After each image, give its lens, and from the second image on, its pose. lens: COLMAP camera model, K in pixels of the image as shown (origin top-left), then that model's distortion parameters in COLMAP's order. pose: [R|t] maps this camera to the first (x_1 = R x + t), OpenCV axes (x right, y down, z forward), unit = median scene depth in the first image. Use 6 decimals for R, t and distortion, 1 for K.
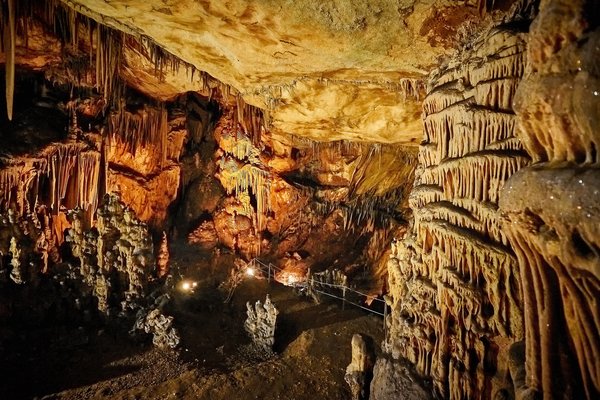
lens RADIAL K [[276.6, 0, 298.1], [0, 276.6, 200.3], [0, 0, 1]] dist [-0.001253, -0.001487]
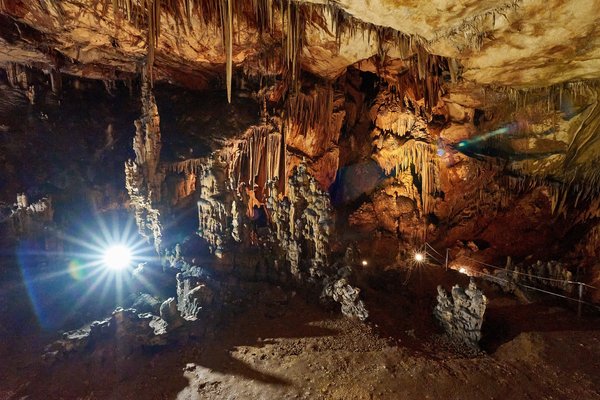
lens RADIAL K [[276.6, 0, 296.3], [0, 276.6, 200.5], [0, 0, 1]] dist [-0.001253, -0.001487]
pose [[0.893248, -0.009606, -0.449462, -0.183012], [0.015531, 0.999834, 0.009497, 0.087598], [0.449296, -0.015464, 0.893249, 0.041265]]
